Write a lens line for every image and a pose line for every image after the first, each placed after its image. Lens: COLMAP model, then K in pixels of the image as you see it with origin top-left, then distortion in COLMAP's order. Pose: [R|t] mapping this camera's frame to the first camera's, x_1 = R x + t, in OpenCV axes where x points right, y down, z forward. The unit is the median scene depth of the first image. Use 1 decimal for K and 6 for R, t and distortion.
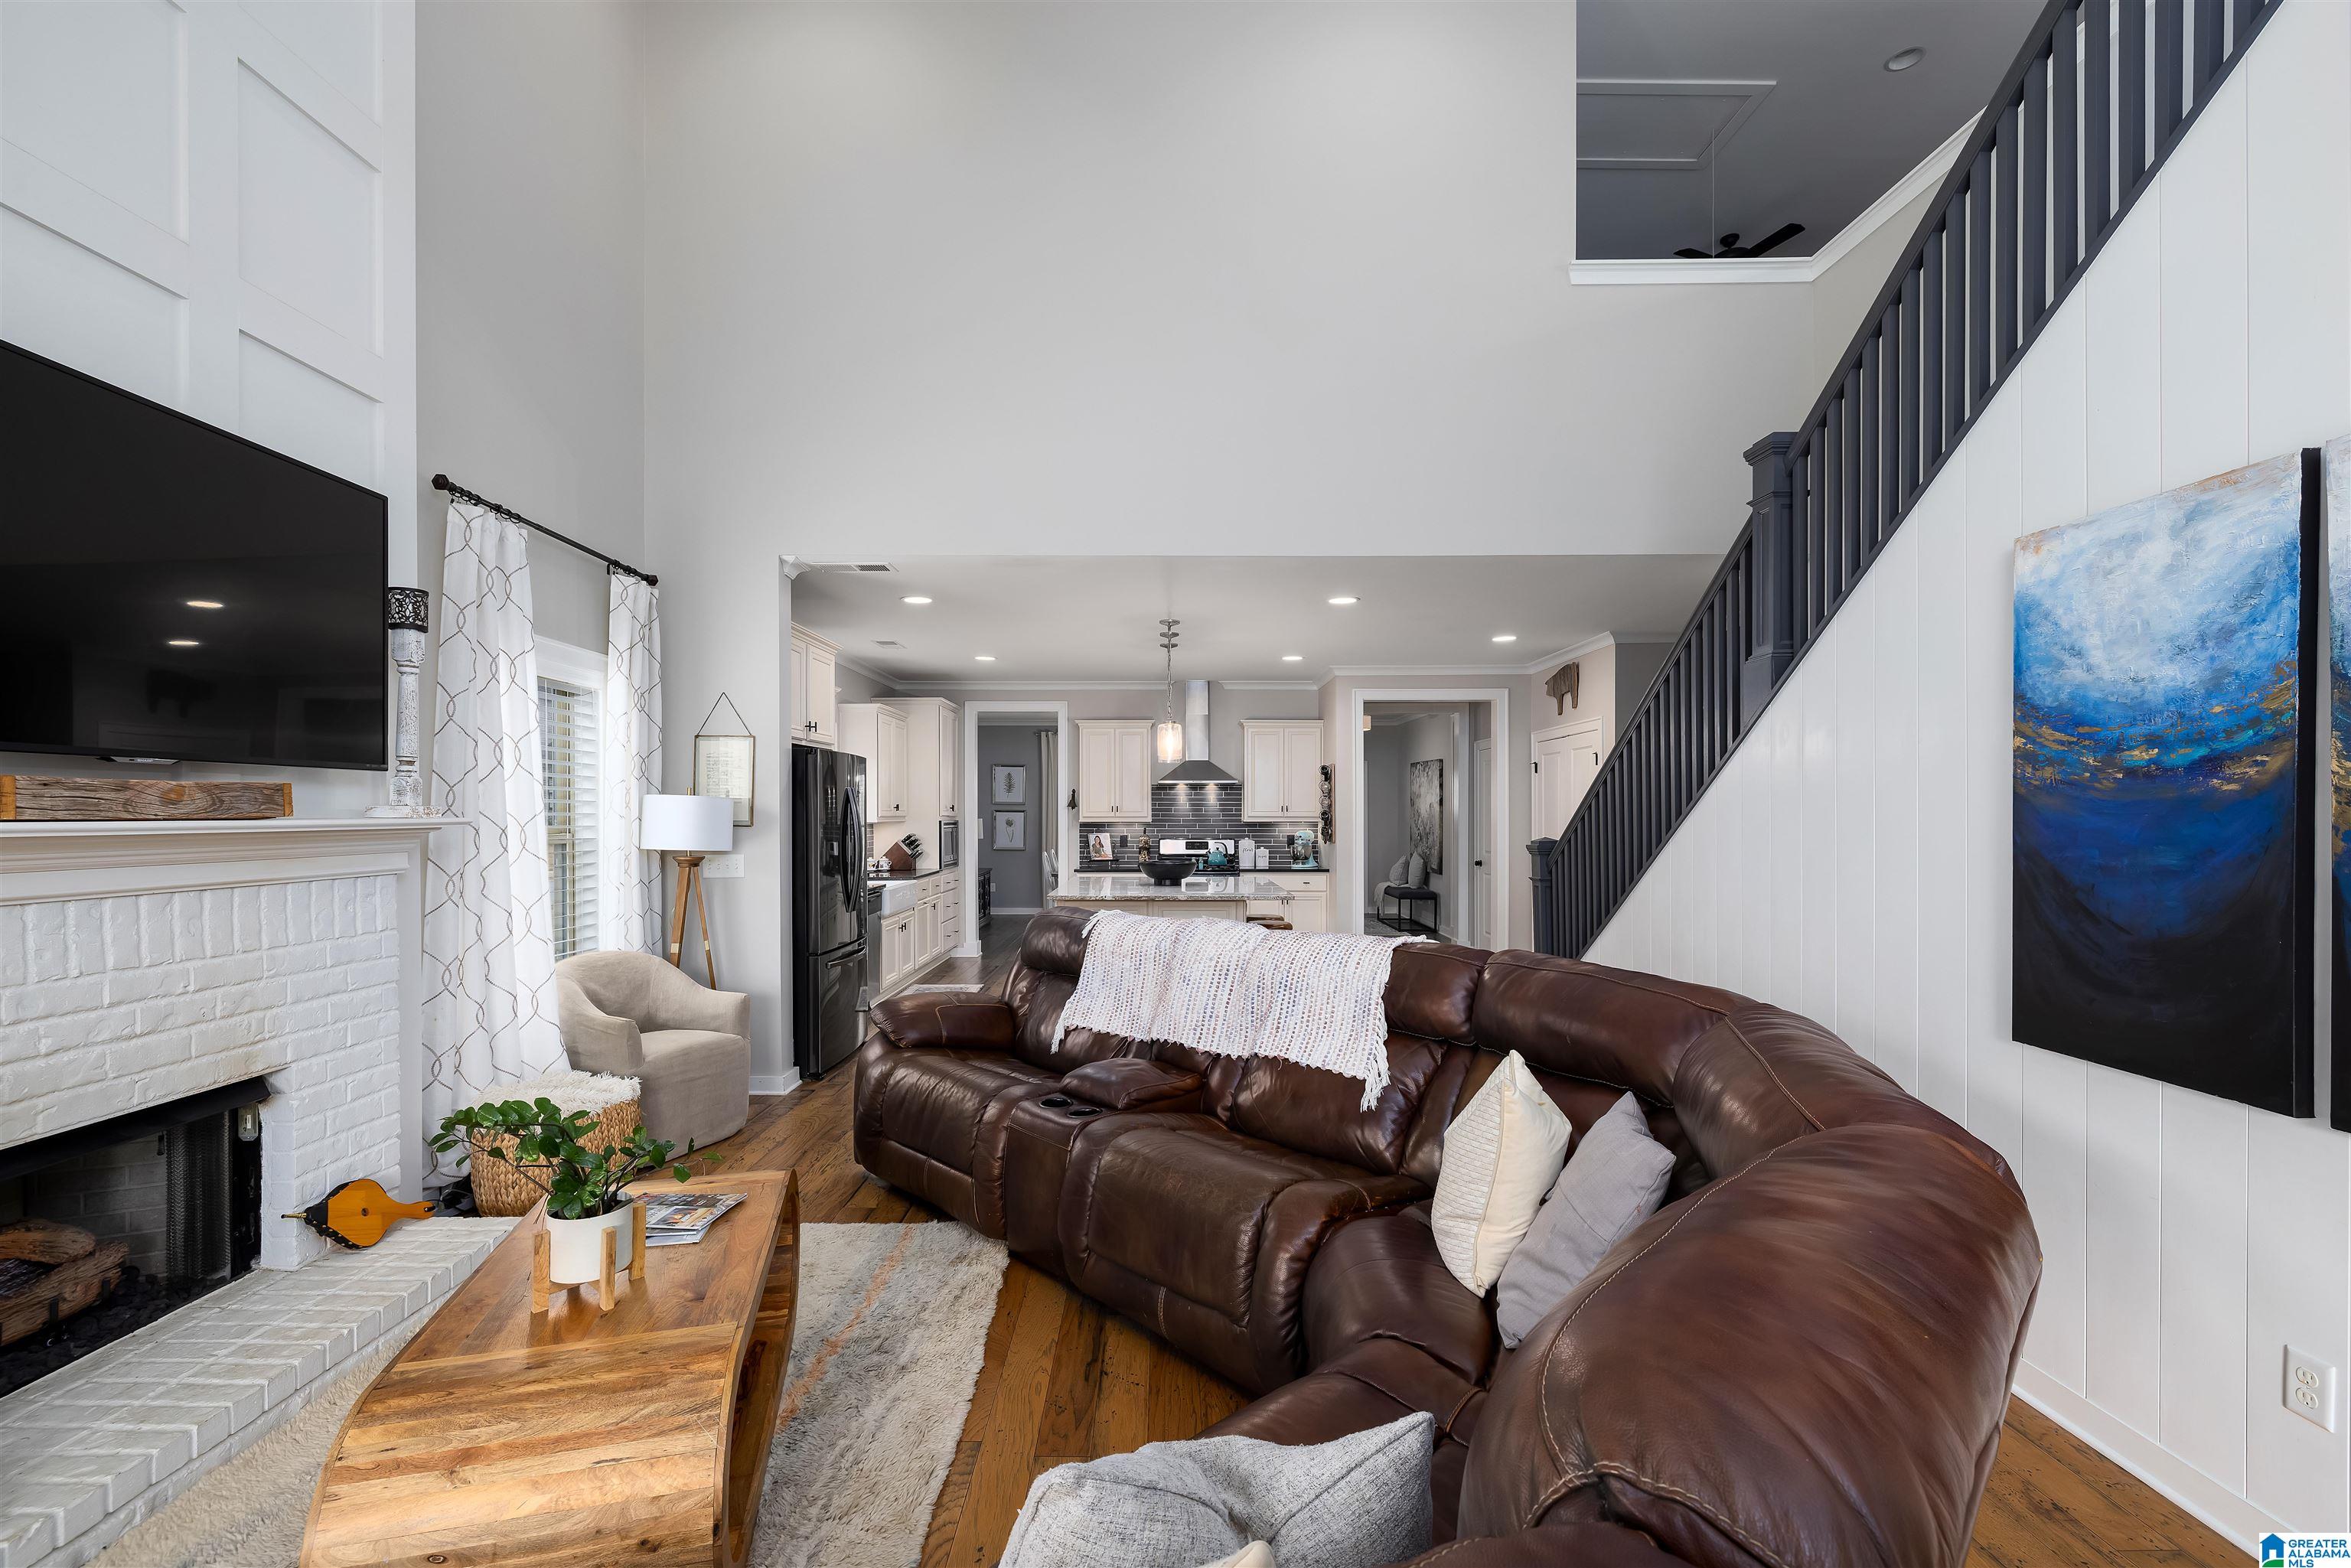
lens RADIAL K [[970.2, 0, 1187.8], [0, 970.2, 804.4], [0, 0, 1]] dist [-0.001847, -0.001857]
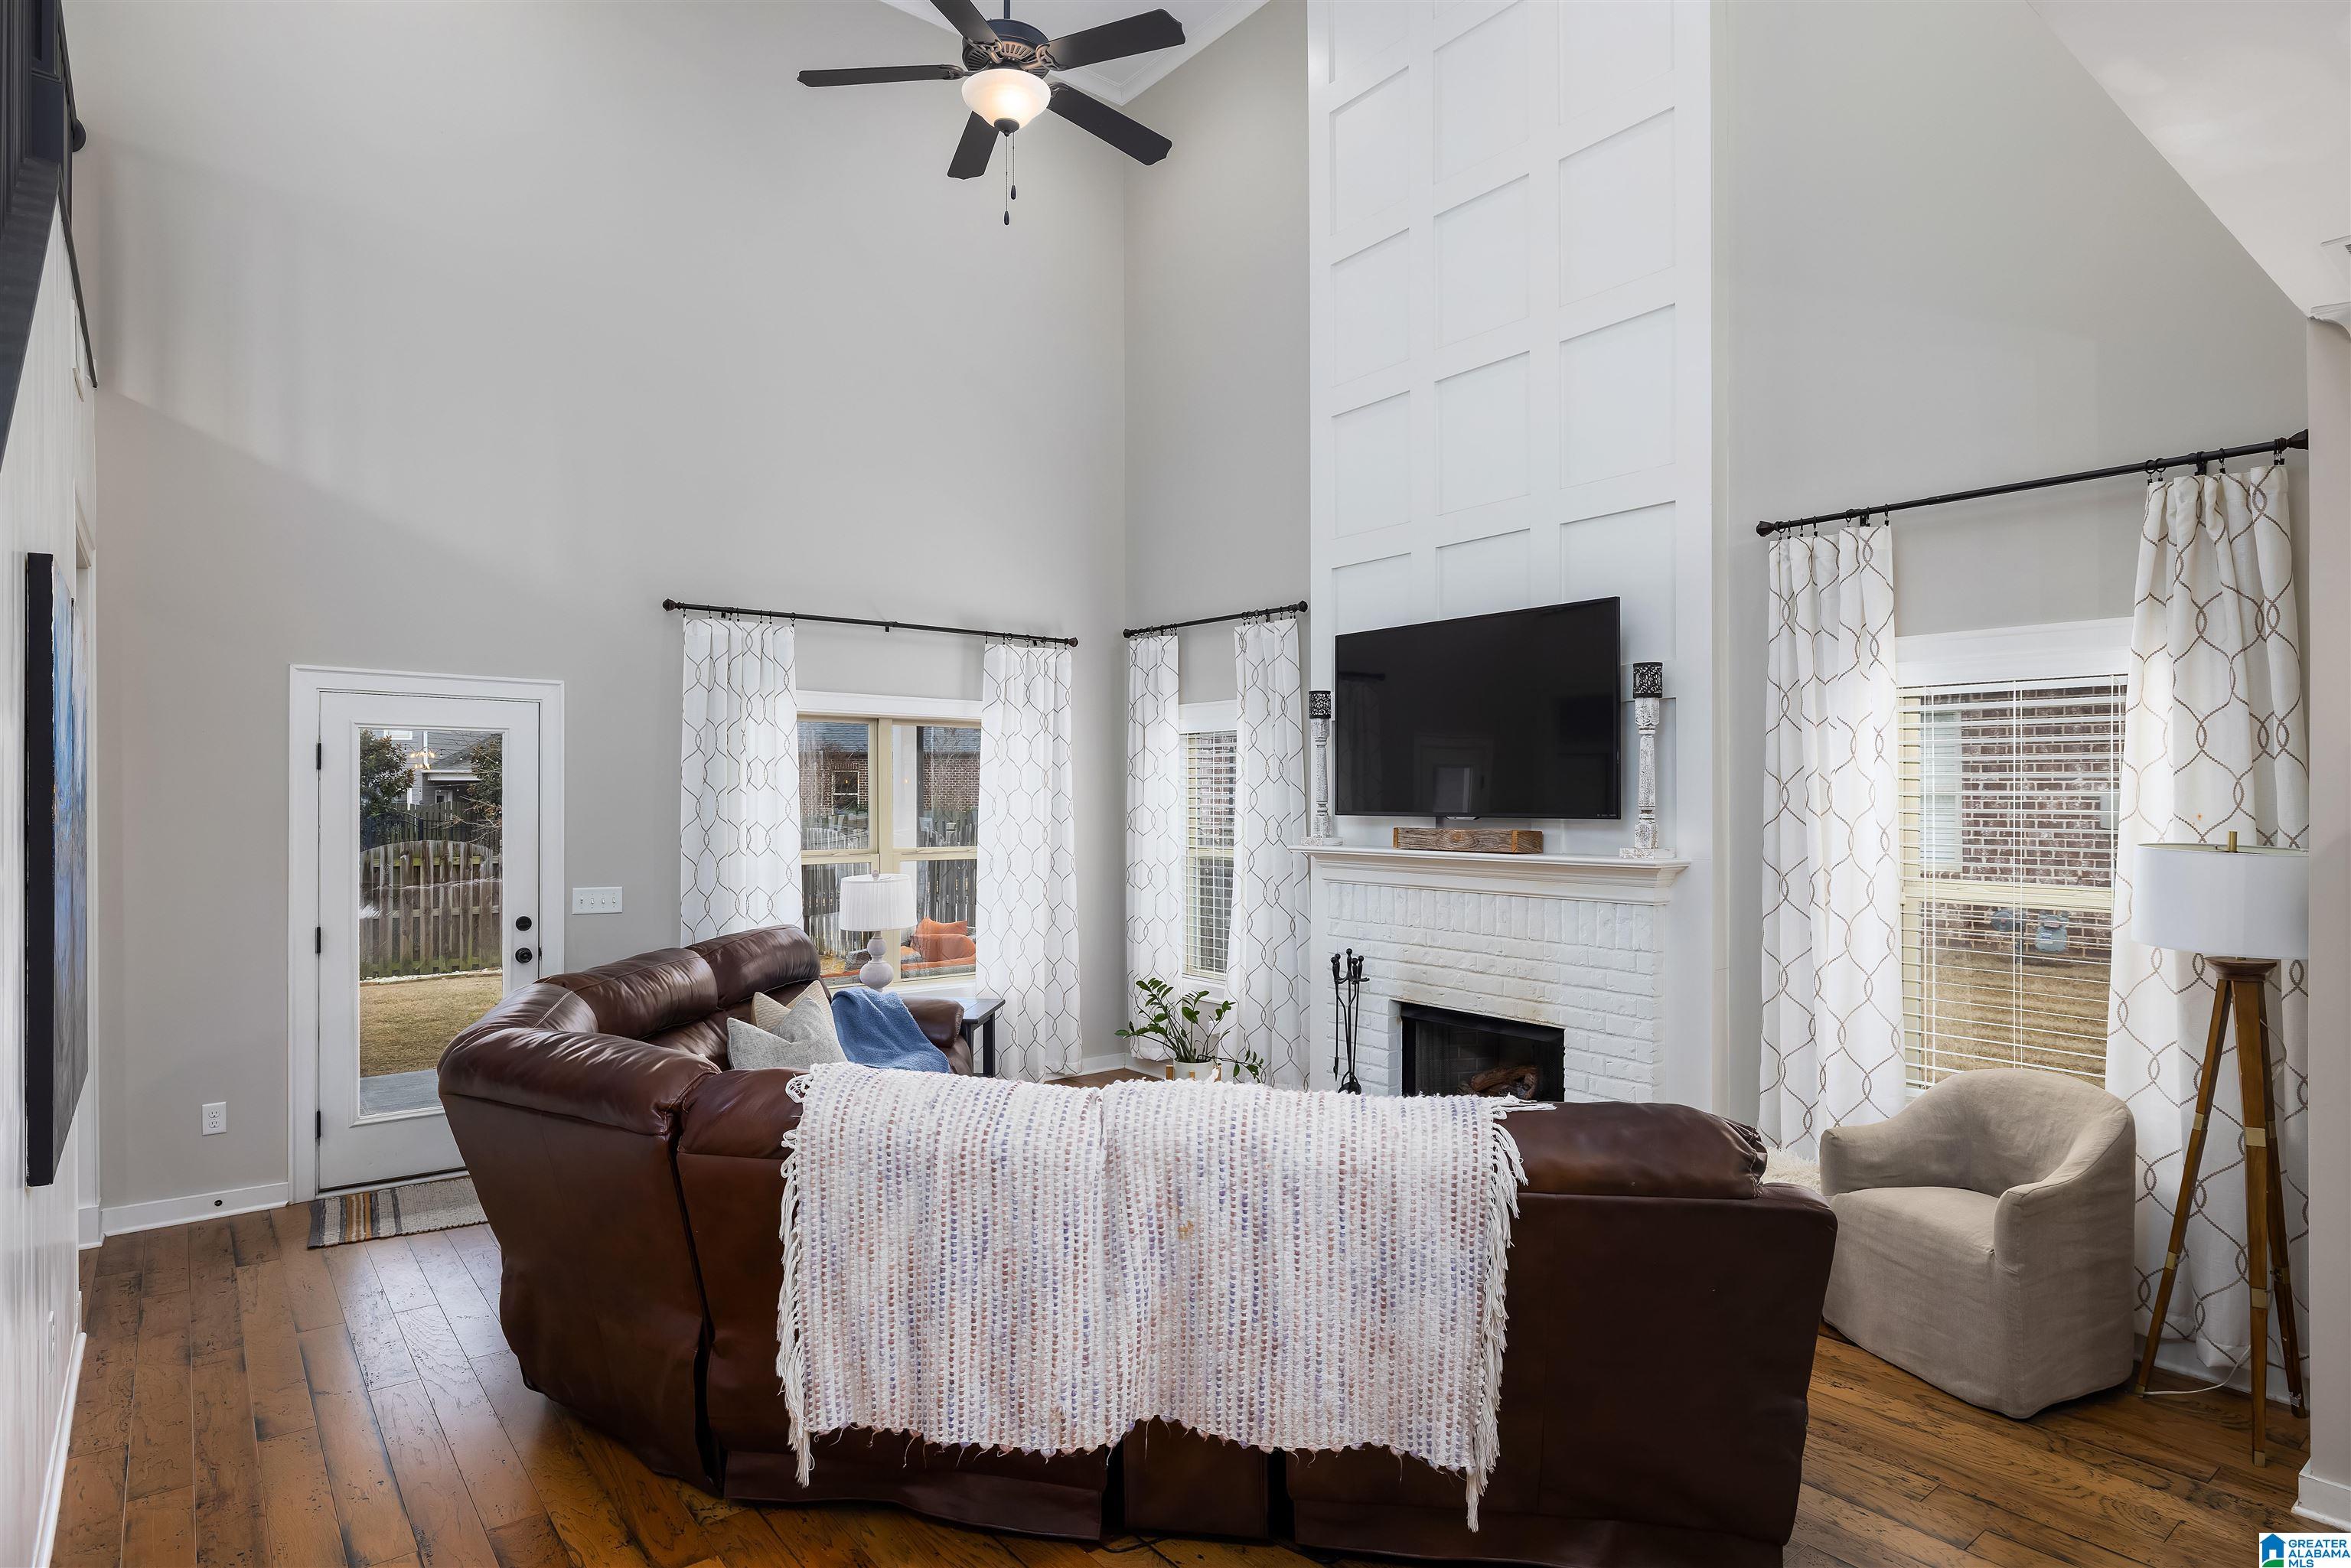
lens RADIAL K [[1223.8, 0, 1173.3], [0, 1223.8, 805.9], [0, 0, 1]] dist [-0.002381, 0.000935]
pose [[-0.787074, -0.000875, -0.616857, 0.786935], [-0.000407, 1.000000, -0.000899, -0.069824], [0.616858, -0.000456, -0.787074, 2.557669]]
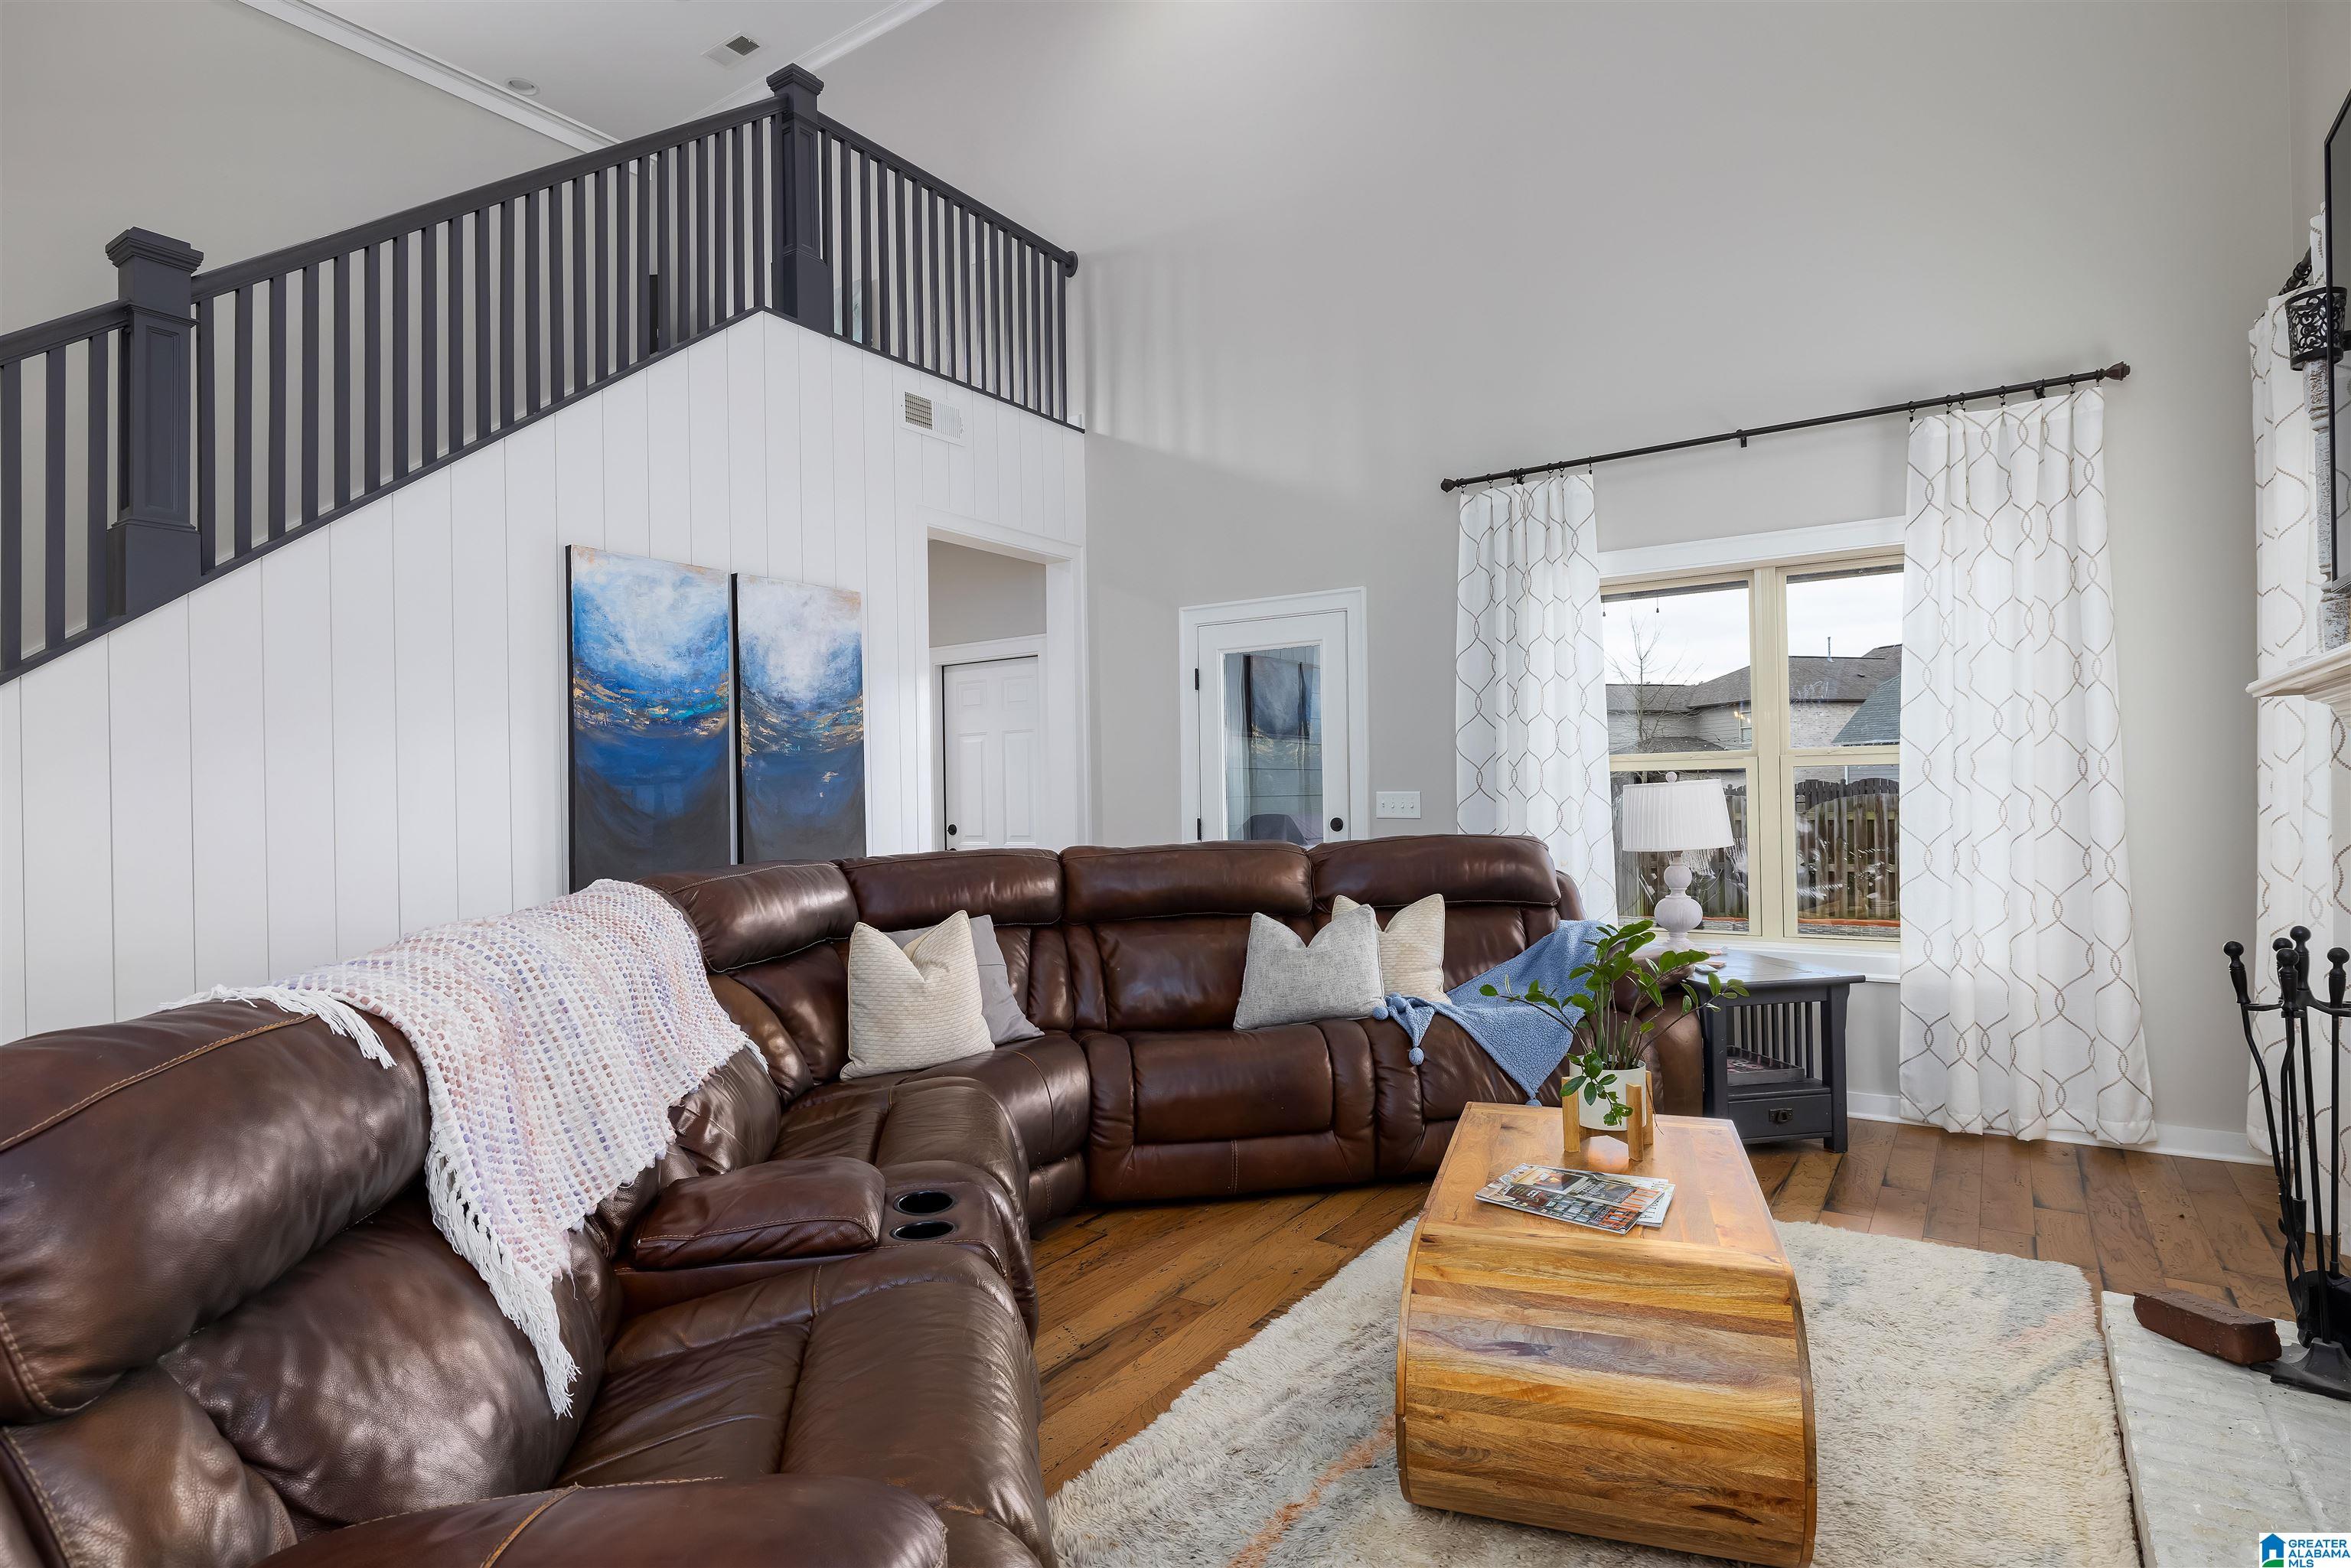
lens RADIAL K [[1223.8, 0, 1167.3], [0, 1223.8, 772.1], [0, 0, 1]] dist [-0.002381, 0.000935]
pose [[-0.826492, 0.022838, 0.562485, -0.876579], [0.014125, 0.999703, -0.019834, 0.102438], [-0.562772, -0.008447, -0.826569, 2.112864]]
